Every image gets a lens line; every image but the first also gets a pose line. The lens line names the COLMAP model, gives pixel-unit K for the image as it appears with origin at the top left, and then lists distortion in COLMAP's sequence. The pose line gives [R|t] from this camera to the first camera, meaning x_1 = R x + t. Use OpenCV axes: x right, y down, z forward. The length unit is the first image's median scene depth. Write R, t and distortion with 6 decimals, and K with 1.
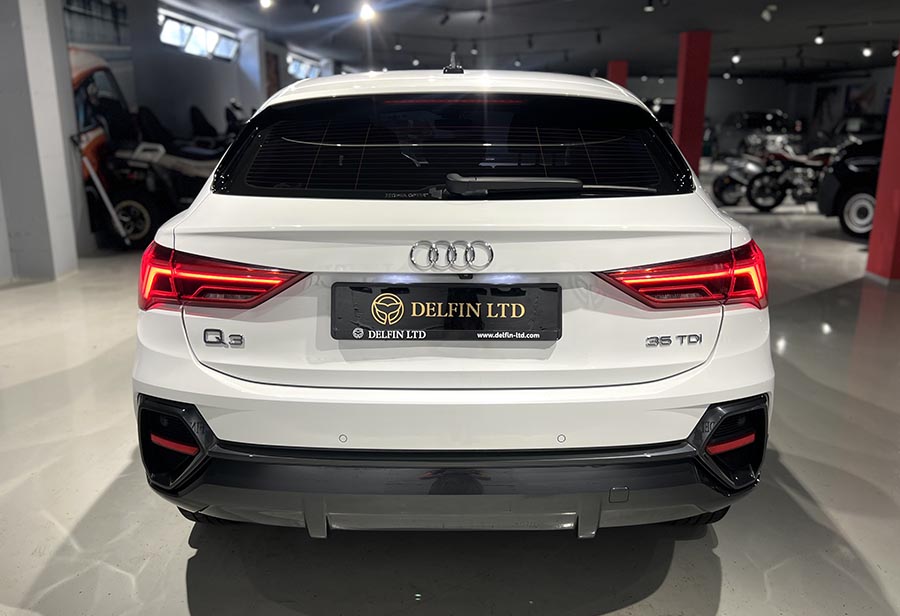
lens RADIAL K [[766.2, 0, 417.0], [0, 766.2, 315.0], [0, 0, 1]] dist [0.045039, -0.006294]
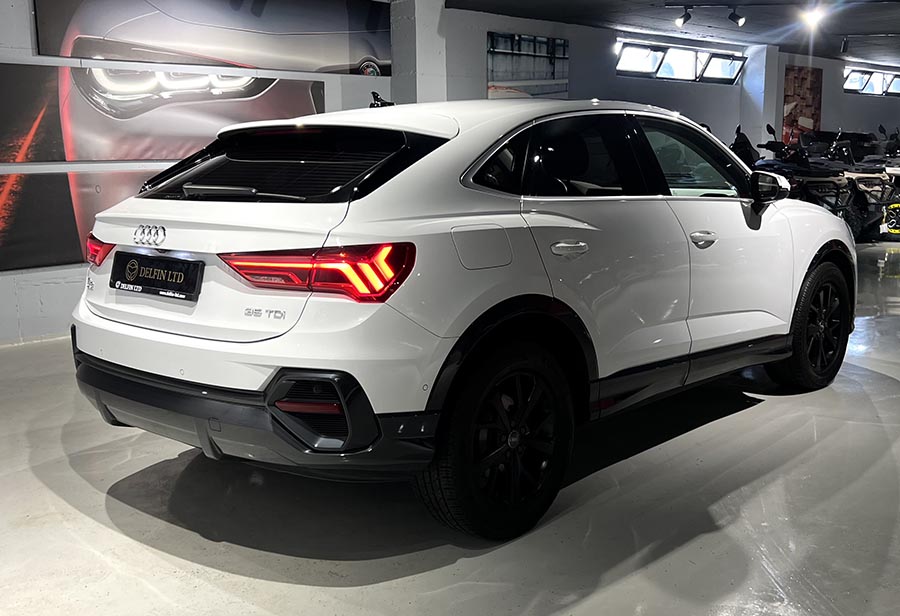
lens RADIAL K [[939.4, 0, 450.0], [0, 939.4, 308.0], [0, 0, 1]] dist [0.070627, -0.029320]
pose [[0.748559, 0.097791, -0.655817, 1.568247], [-0.151267, 0.988169, -0.025310, 0.016961], [0.645583, 0.118149, 0.754496, 0.019148]]
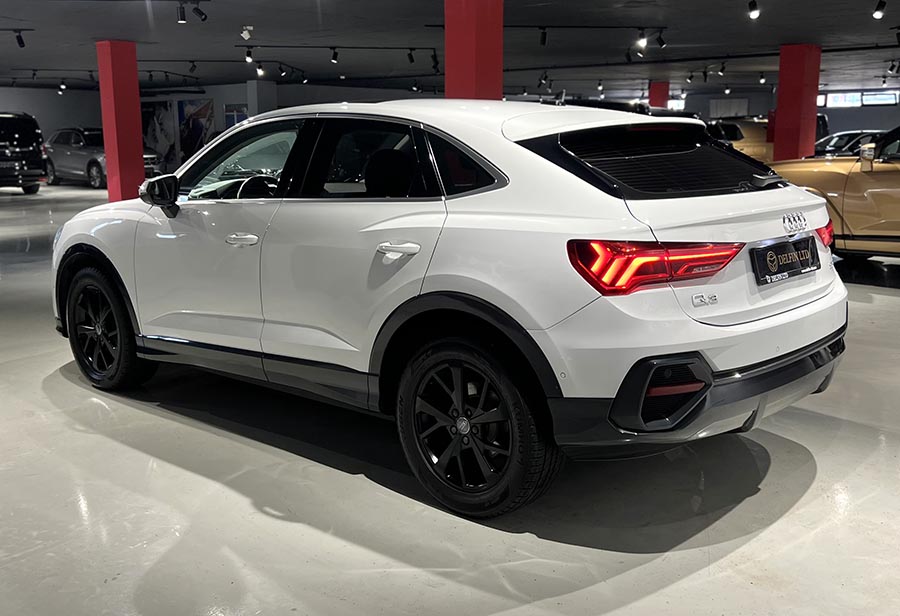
lens RADIAL K [[939.4, 0, 450.0], [0, 939.4, 308.0], [0, 0, 1]] dist [0.070627, -0.029320]
pose [[0.682209, -0.151271, 0.715338, -1.760991], [0.200575, 0.979550, 0.015857, -0.072958], [-0.703108, 0.132661, 0.698599, 0.139982]]
